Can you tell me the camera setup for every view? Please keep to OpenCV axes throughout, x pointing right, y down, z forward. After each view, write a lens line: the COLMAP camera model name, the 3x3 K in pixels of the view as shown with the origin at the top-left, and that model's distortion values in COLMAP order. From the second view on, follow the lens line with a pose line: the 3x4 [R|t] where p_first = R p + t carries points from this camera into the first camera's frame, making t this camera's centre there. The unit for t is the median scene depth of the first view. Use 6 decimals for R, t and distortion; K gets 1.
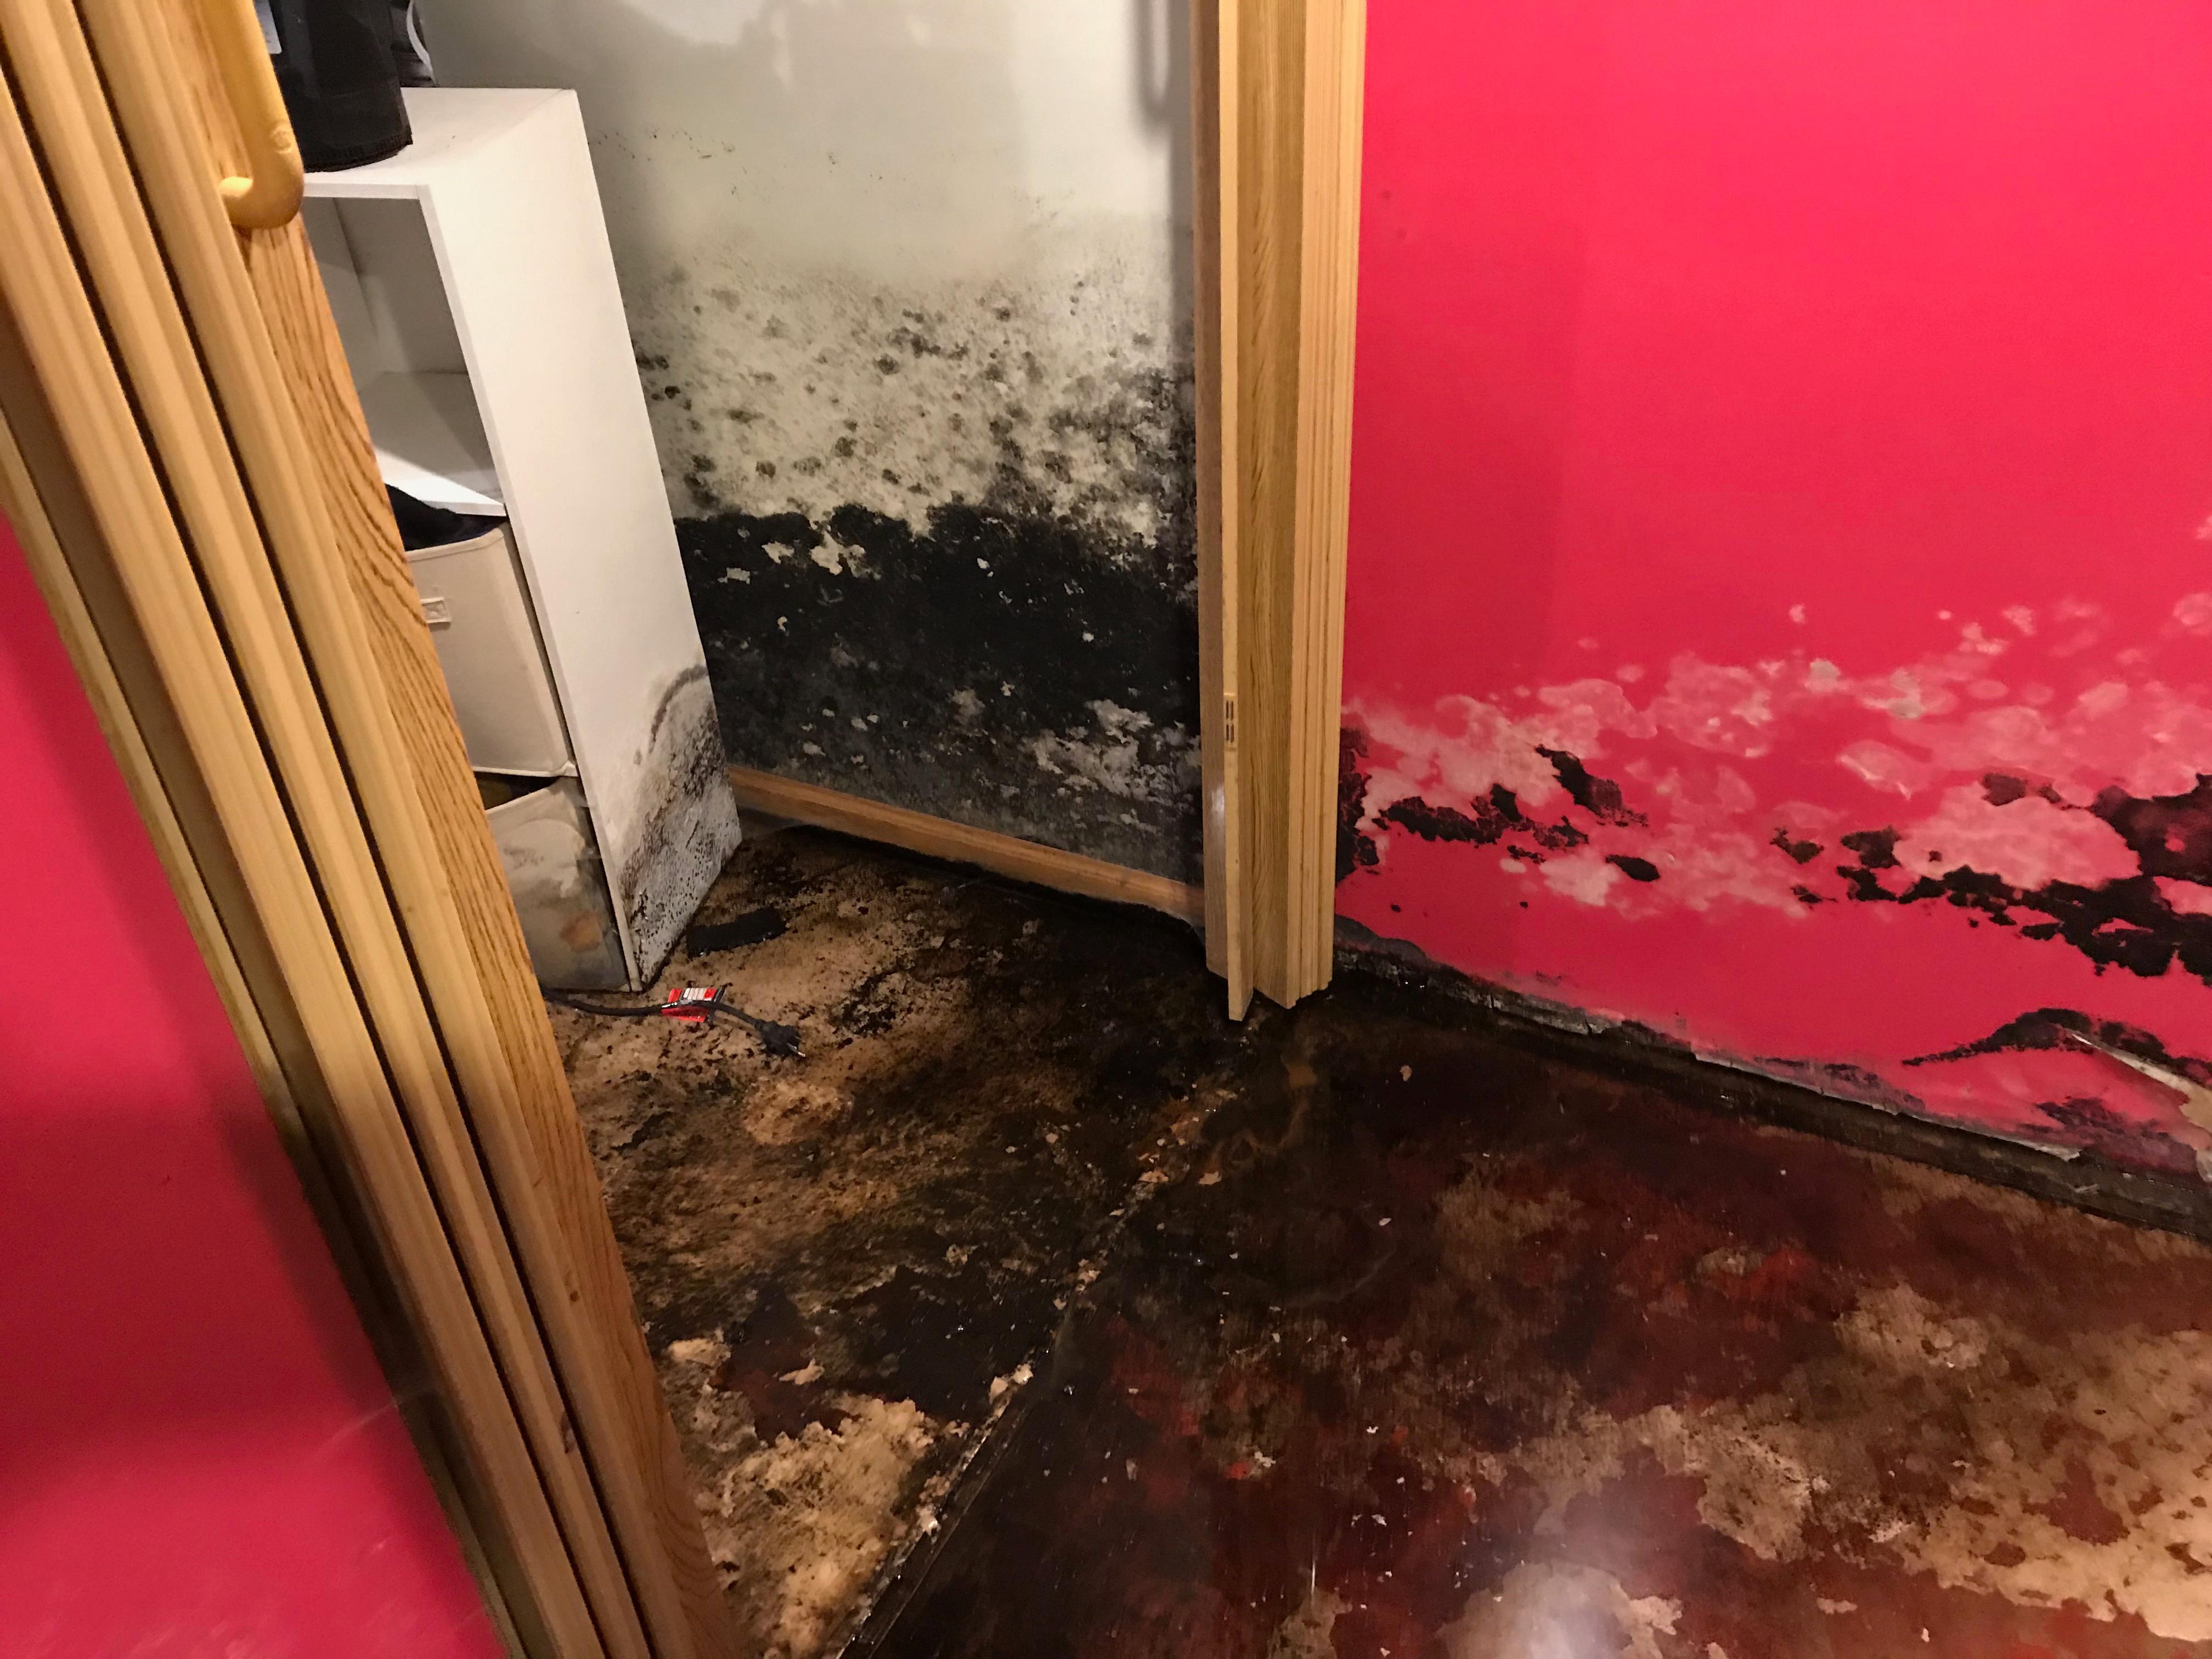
lens RADIAL K [[1774.8, 0, 1146.1], [0, 1774.8, 754.5], [0, 0, 1]] dist [0.063231, -0.006311]
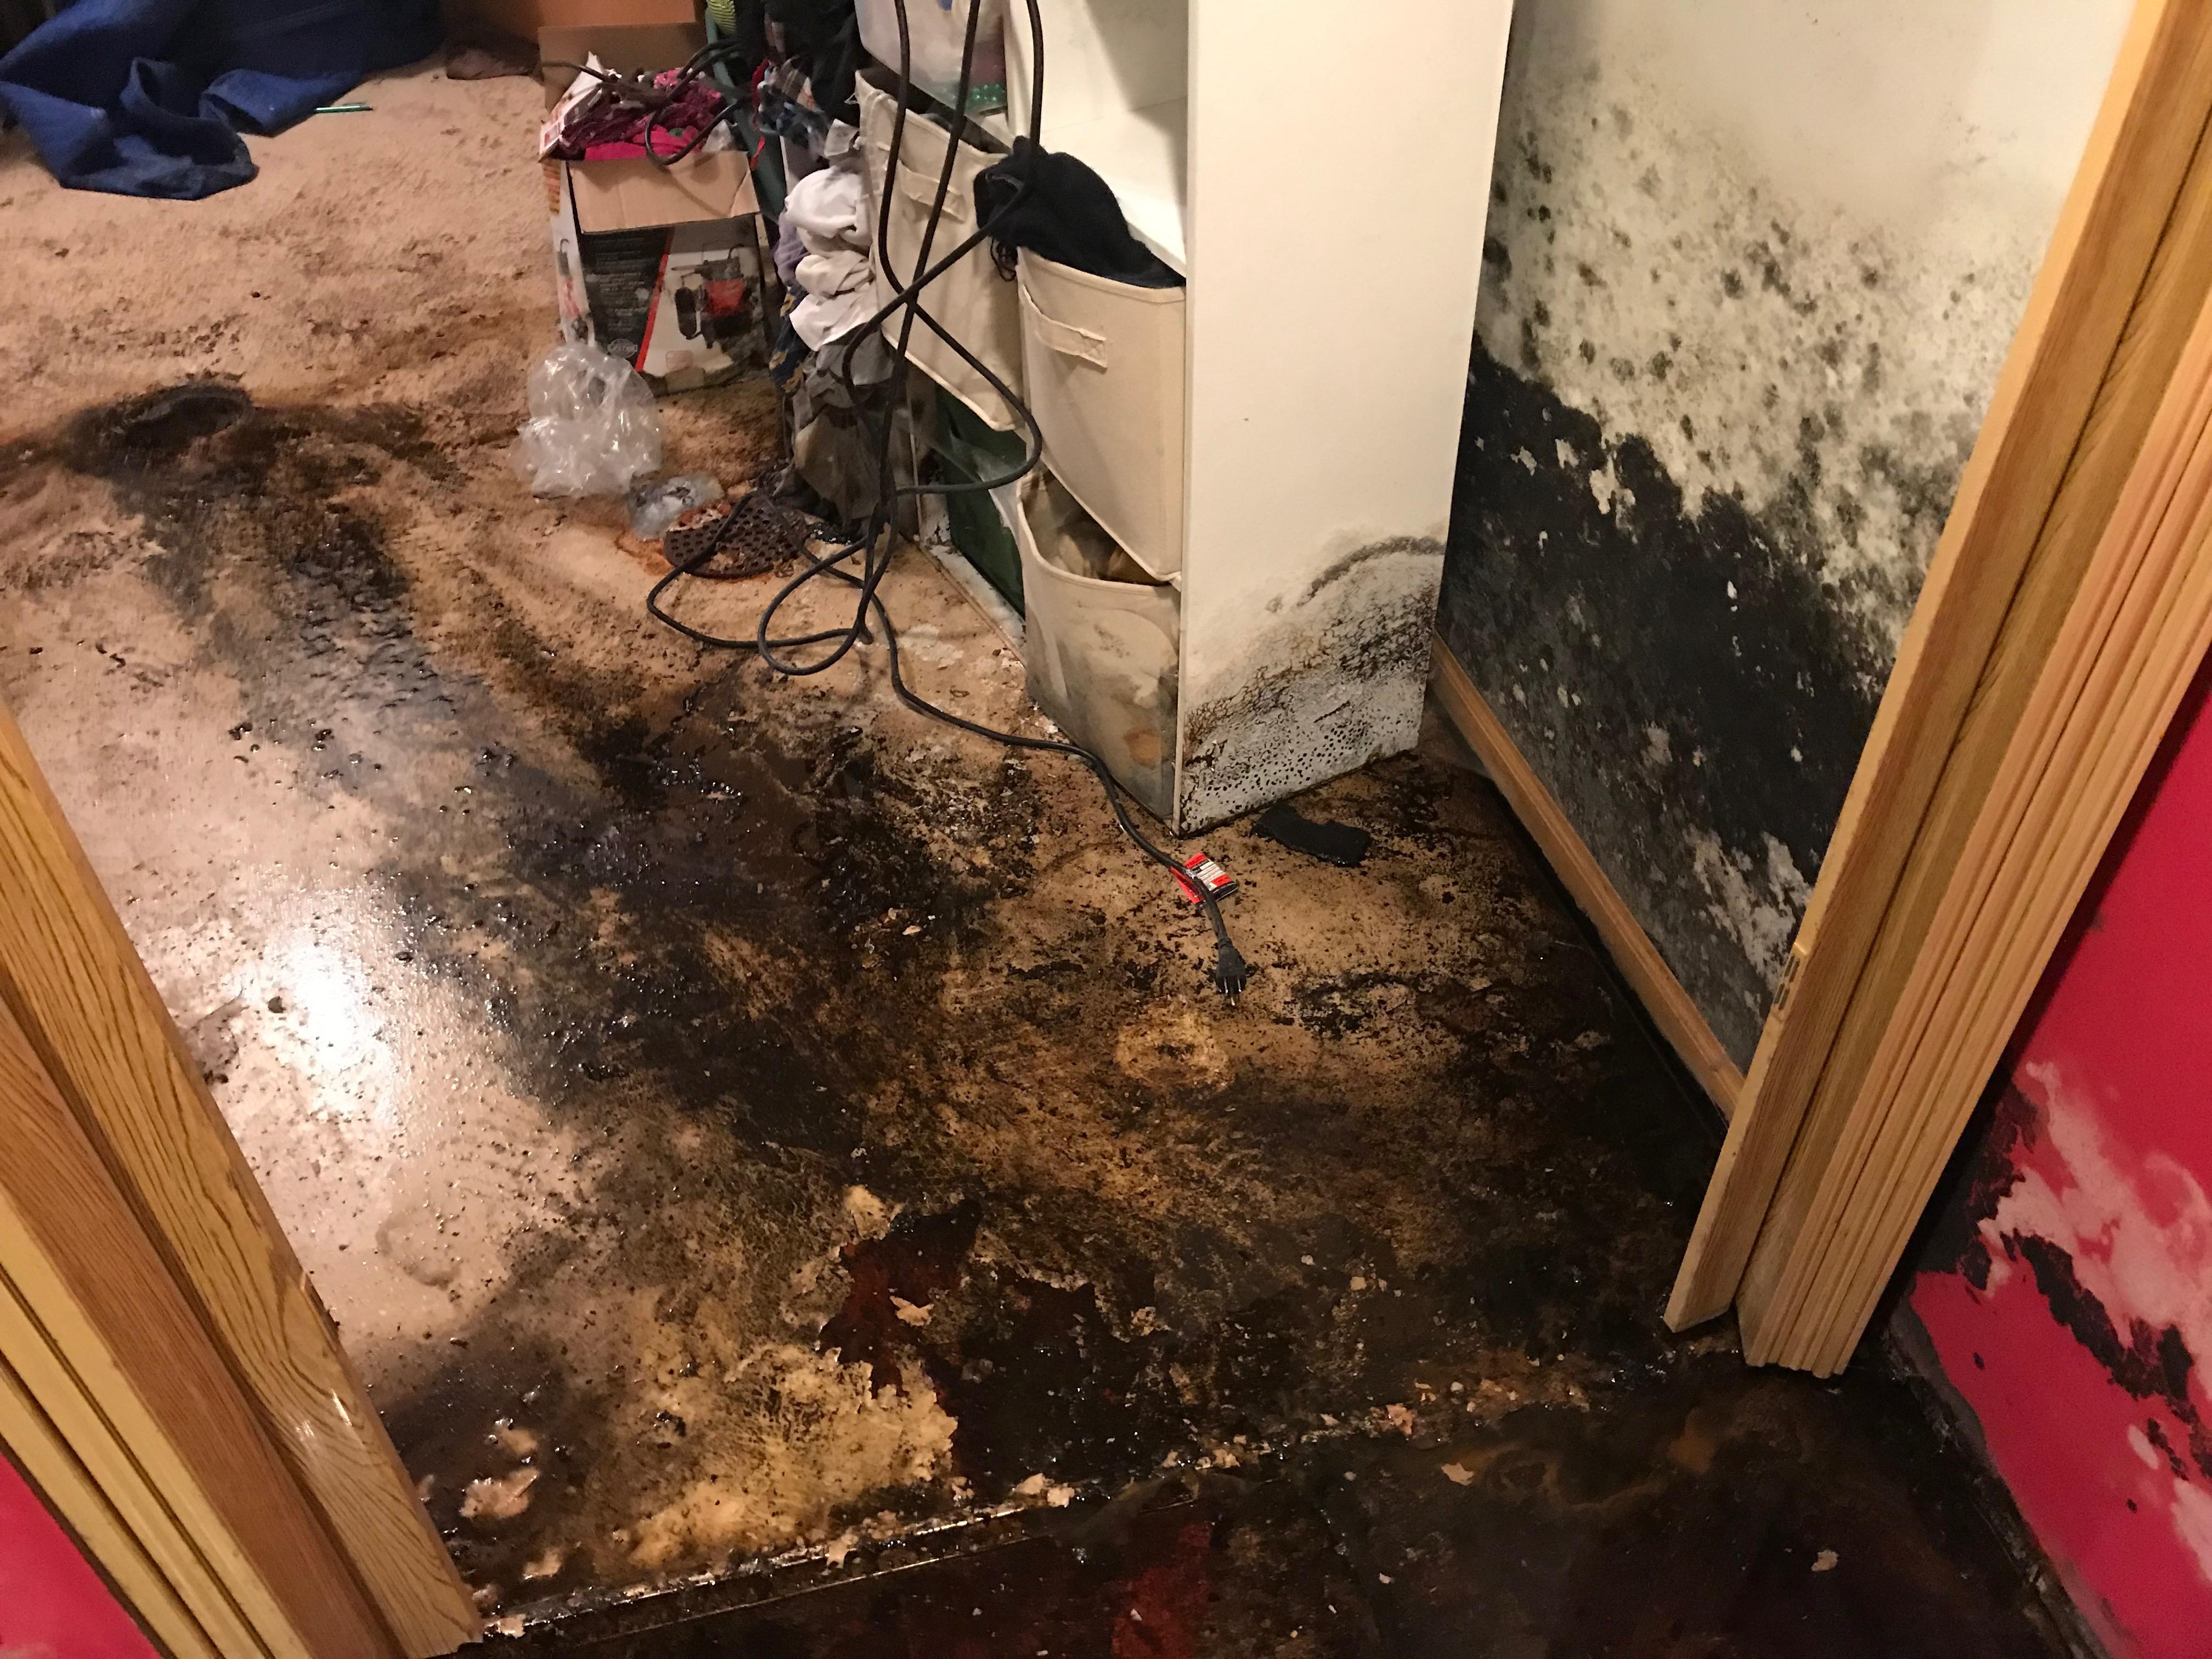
lens RADIAL K [[1842.6, 0, 1111.4], [0, 1842.6, 775.9], [0, 0, 1]] dist [0.099610, -0.163838]
pose [[0.660200, 0.521119, -0.540899, 0.192814], [-0.439858, 0.851992, 0.283963, -0.151568], [0.608820, 0.050446, 0.791703, 0.267841]]
